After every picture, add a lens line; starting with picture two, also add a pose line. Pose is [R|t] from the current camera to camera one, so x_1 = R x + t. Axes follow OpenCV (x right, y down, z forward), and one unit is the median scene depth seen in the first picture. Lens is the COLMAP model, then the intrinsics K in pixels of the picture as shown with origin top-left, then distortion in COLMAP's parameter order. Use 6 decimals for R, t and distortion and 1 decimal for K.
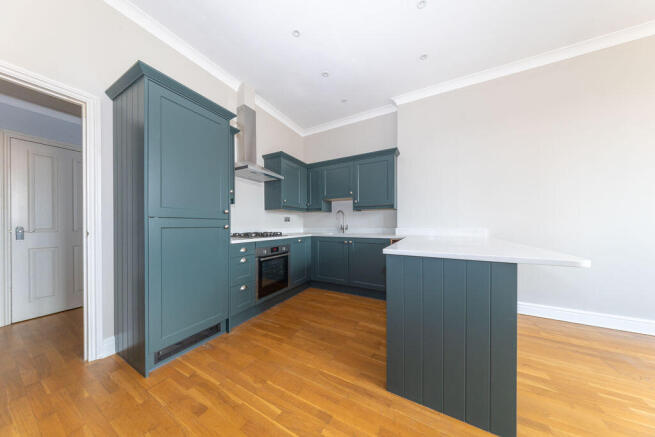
lens RADIAL K [[193.0, 0, 331.3], [0, 193.0, 223.2], [0, 0, 1]] dist [-0.001363, -0.000138]
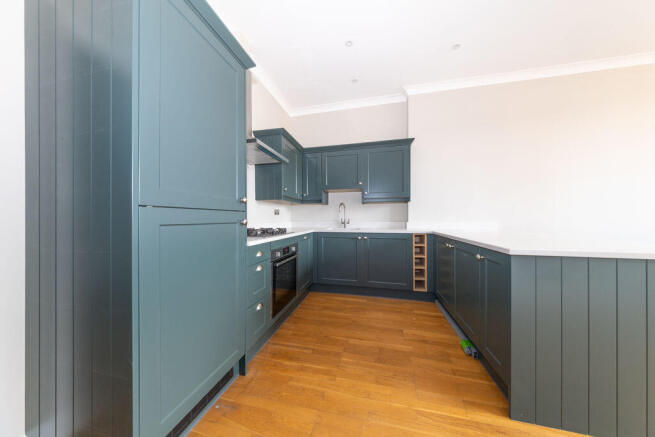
lens RADIAL K [[193.0, 0, 329.8], [0, 193.0, 216.0], [0, 0, 1]] dist [-0.001363, -0.000138]
pose [[0.964071, 0.002755, 0.265629, -0.346536], [-0.001946, 0.999993, -0.003307, -0.001625], [-0.265637, 0.002671, 0.964070, 0.205137]]
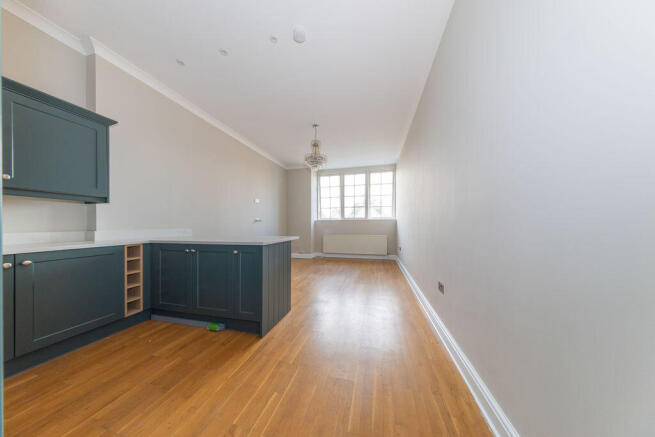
lens RADIAL K [[193.0, 0, 328.9], [0, 193.0, 226.8], [0, 0, 1]] dist [-0.001363, -0.000138]
pose [[-0.245446, -0.001607, 0.969409, -0.639909], [-0.001688, 0.999998, 0.001230, 0.007215], [-0.969409, -0.001334, -0.245448, 0.439822]]
